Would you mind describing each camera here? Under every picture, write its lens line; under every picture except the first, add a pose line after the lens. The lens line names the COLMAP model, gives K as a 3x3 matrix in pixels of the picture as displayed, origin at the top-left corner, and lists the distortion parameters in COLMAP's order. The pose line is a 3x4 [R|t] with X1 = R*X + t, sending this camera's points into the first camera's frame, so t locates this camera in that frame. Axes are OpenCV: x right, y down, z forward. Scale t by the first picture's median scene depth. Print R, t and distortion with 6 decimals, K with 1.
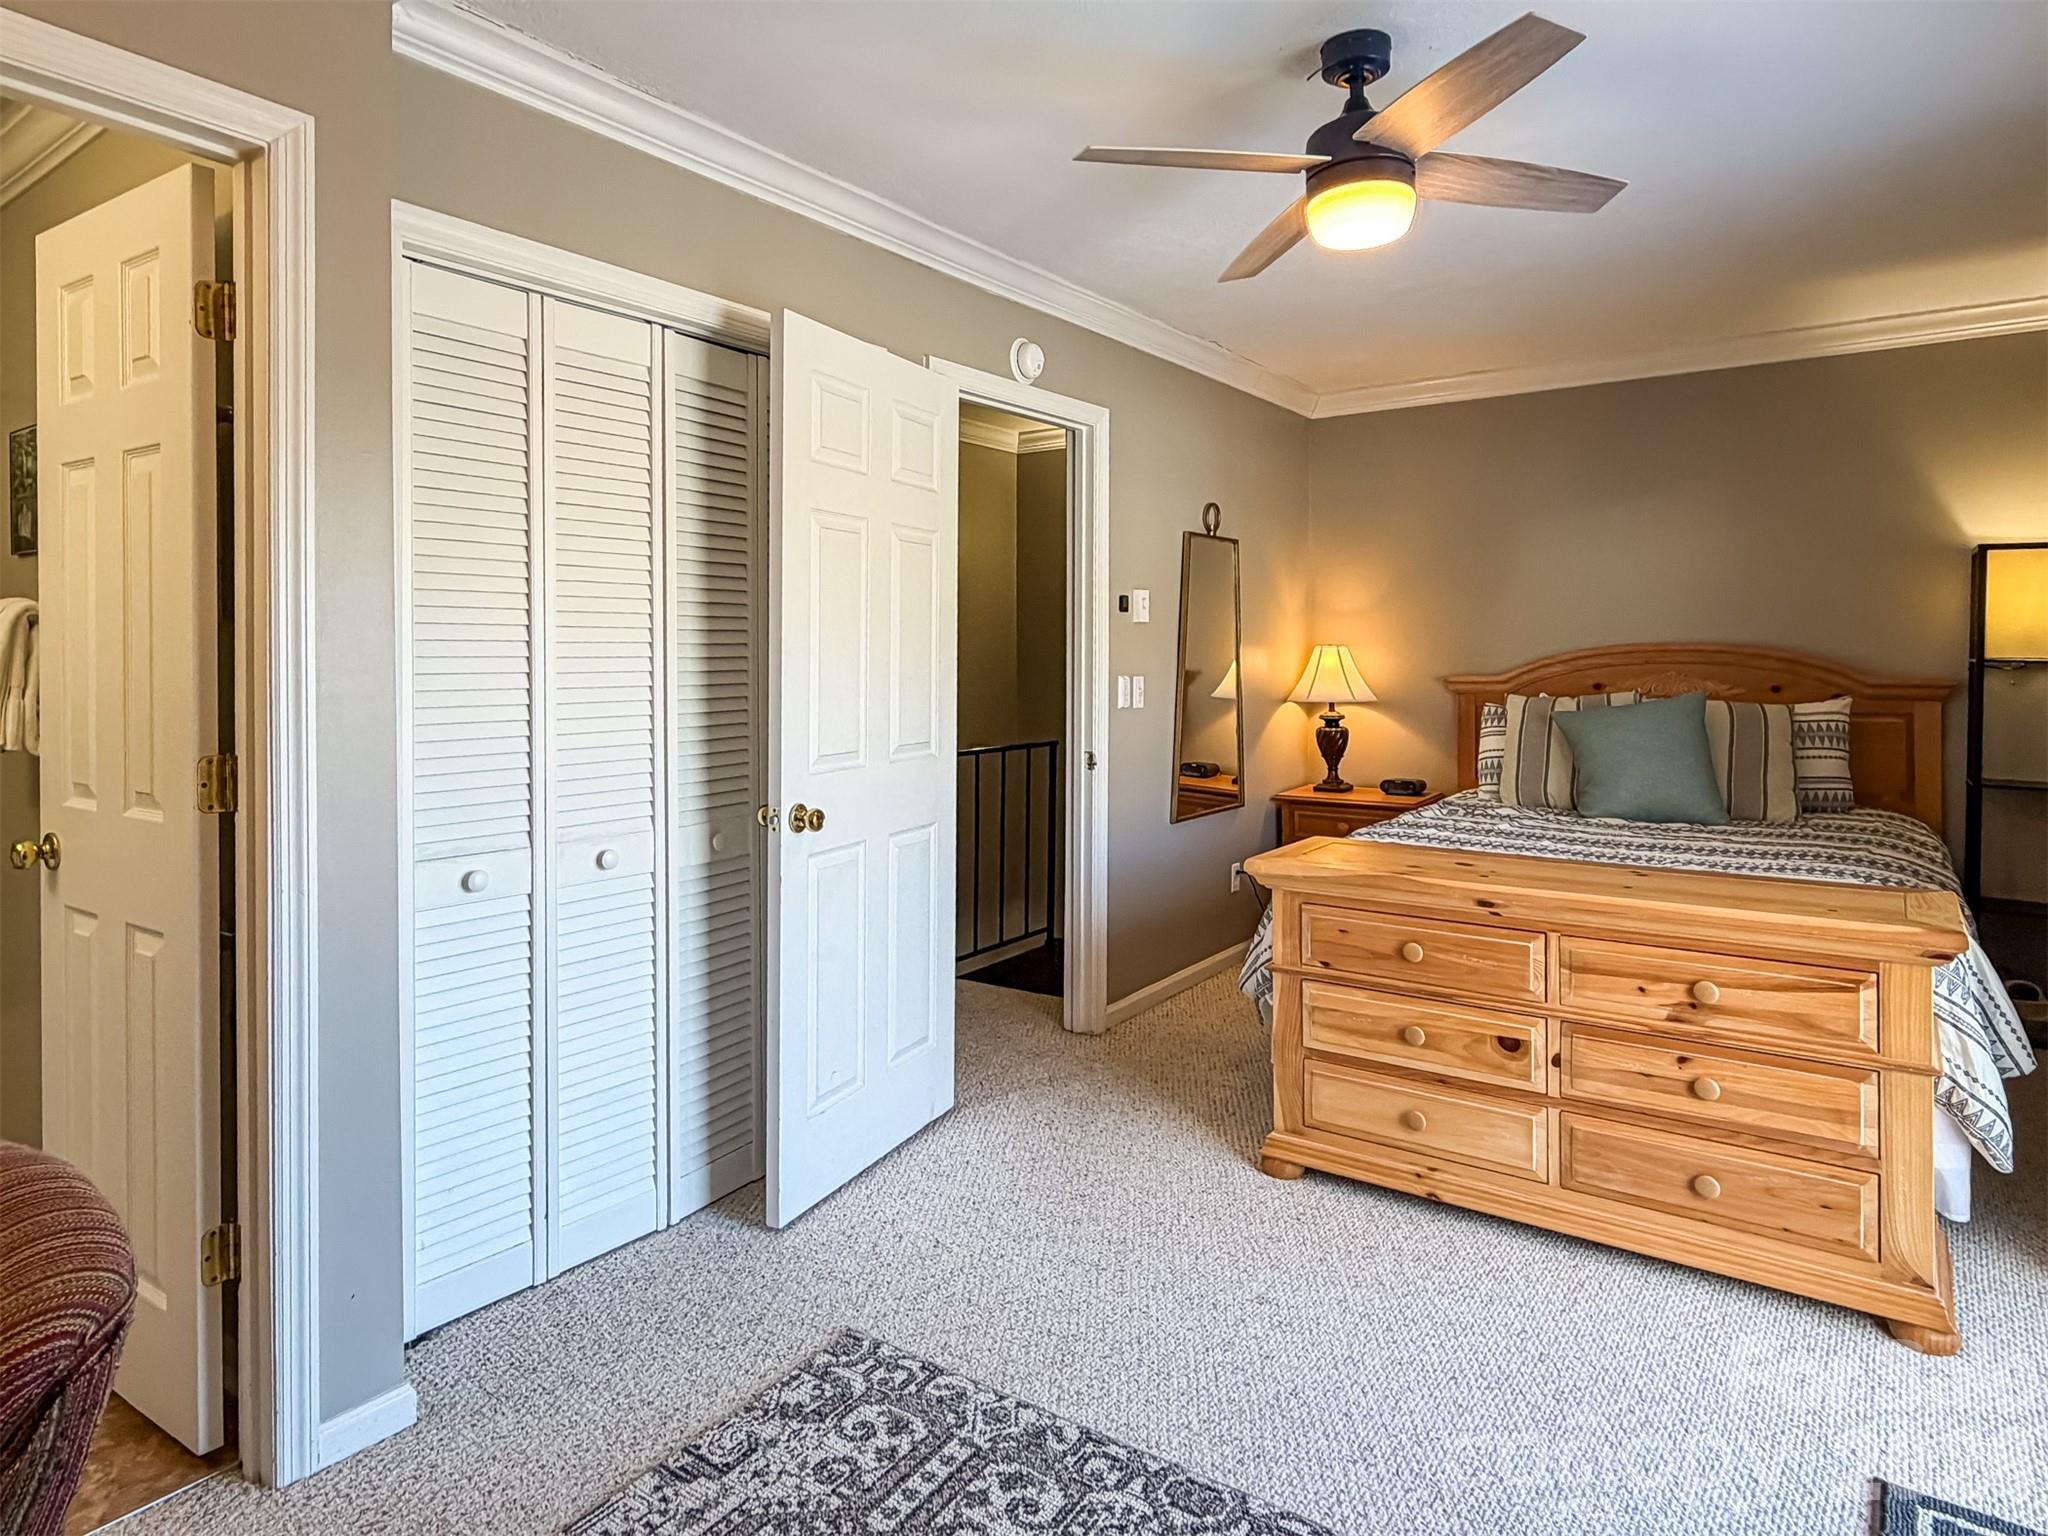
lens RADIAL K [[1197.9, 0, 1028.0], [0, 1197.9, 647.5], [0, 0, 1]] dist [-0.002000, 0.000921]
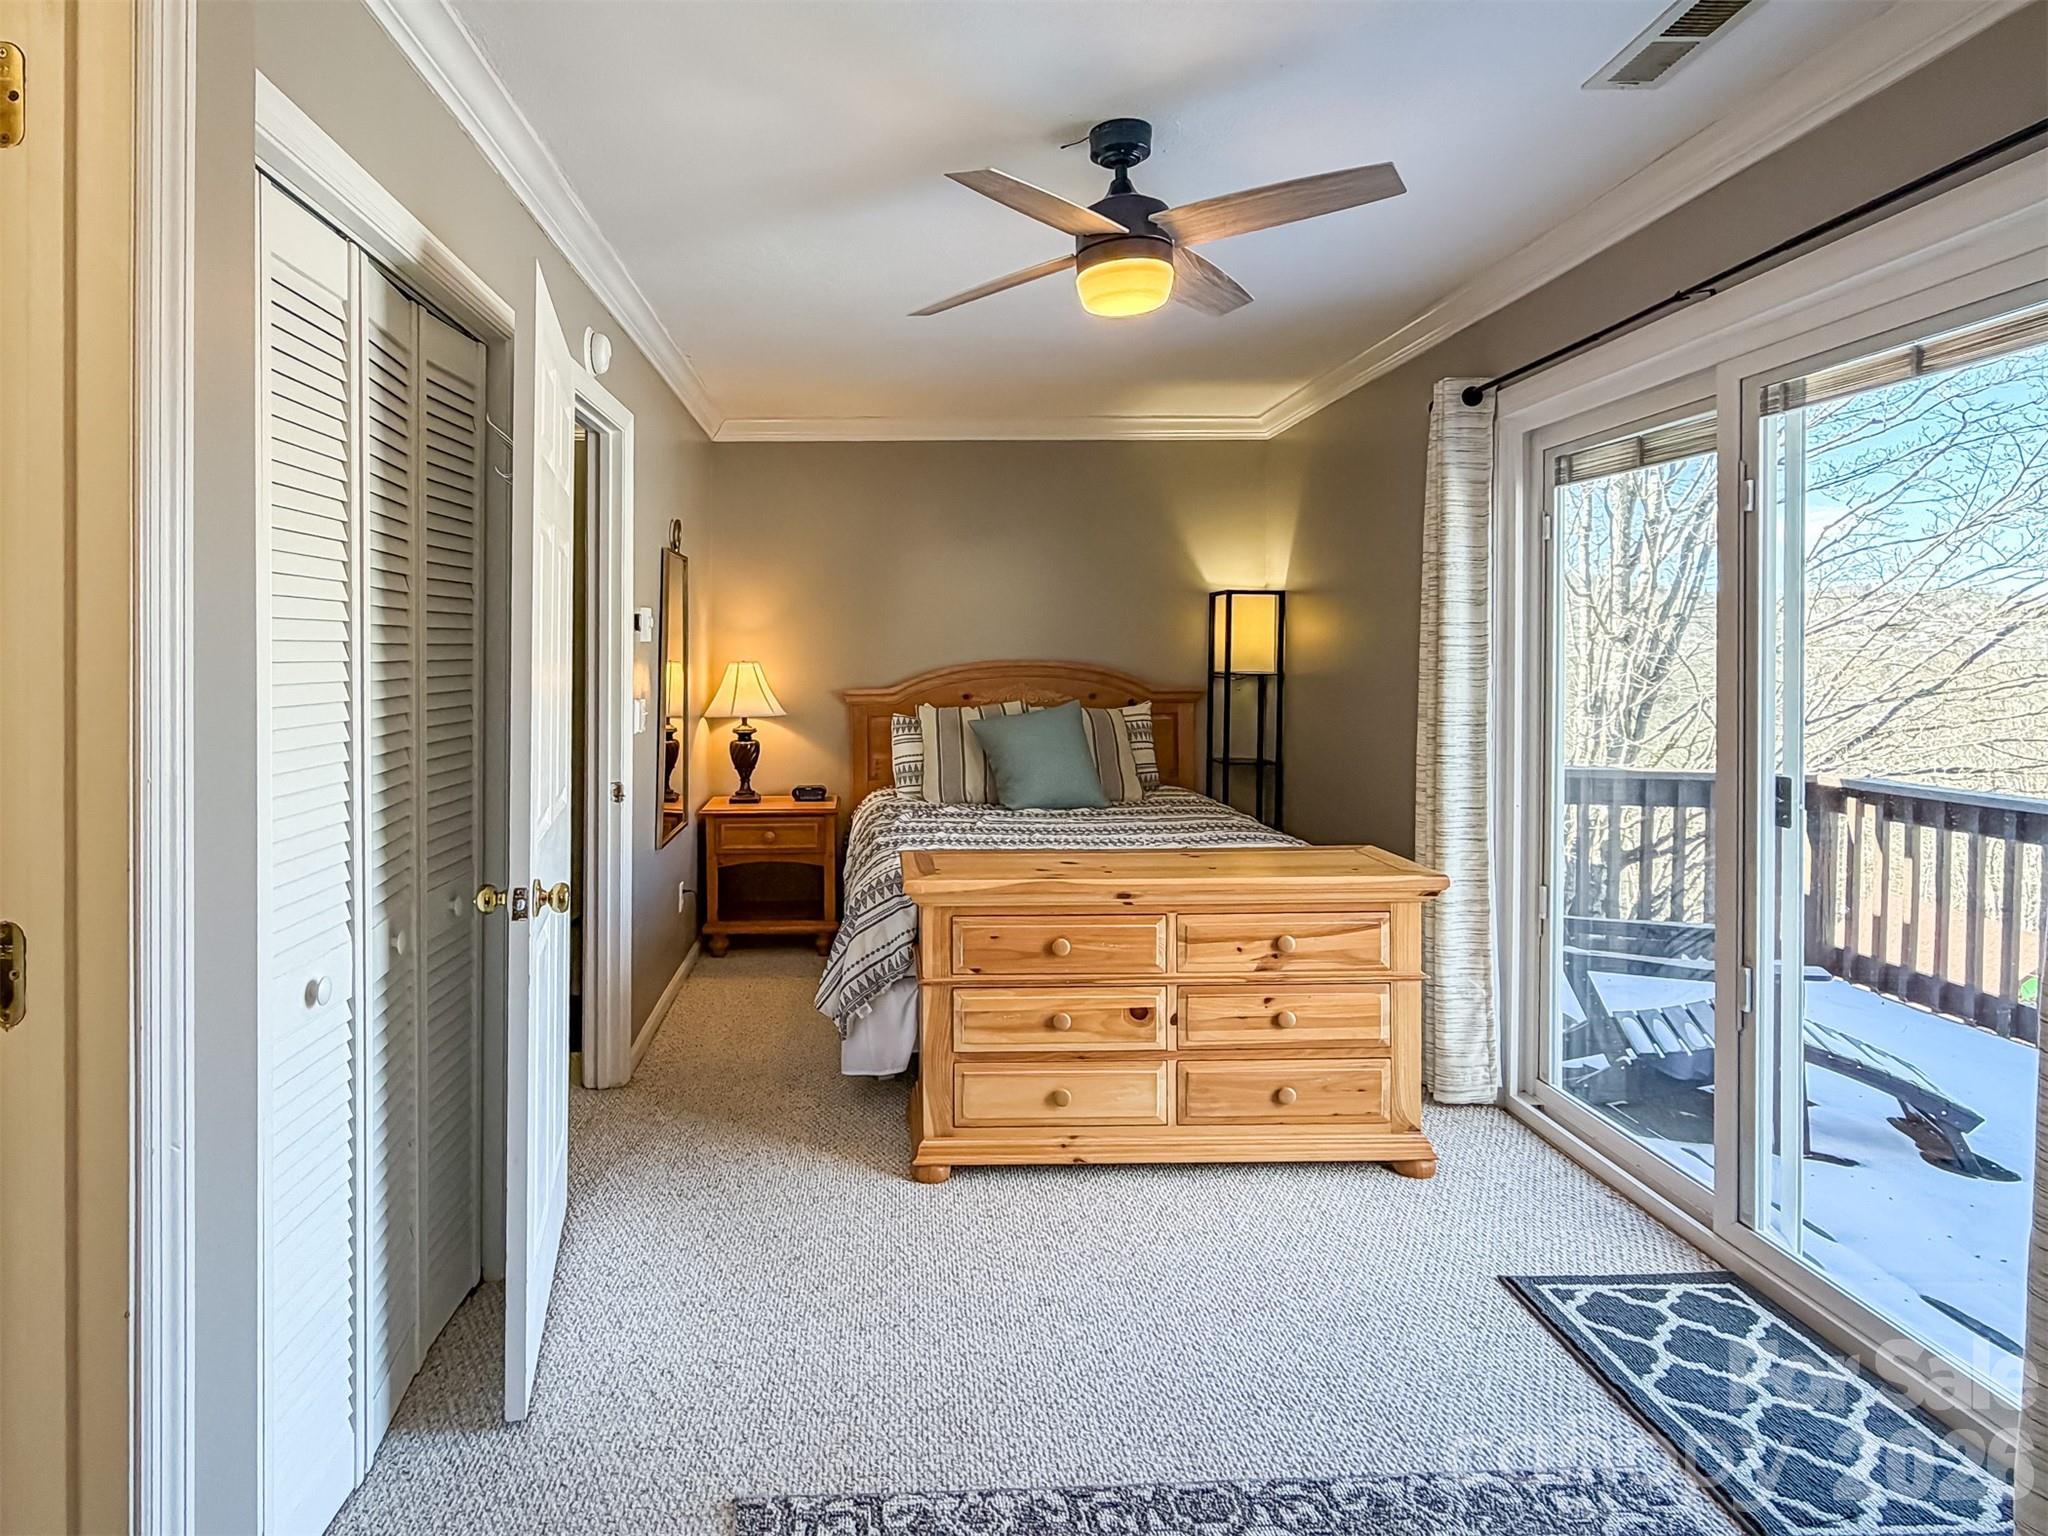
lens RADIAL K [[1122.8, 0, 1021.8], [0, 1122.8, 656.5], [0, 0, 1]] dist [-0.003974, 0.000890]
pose [[0.805621, 0.000898, 0.592430, -0.328770], [-0.000690, 1.000000, -0.000577, -0.015893], [-0.592431, 0.000056, 0.805622, 0.179421]]
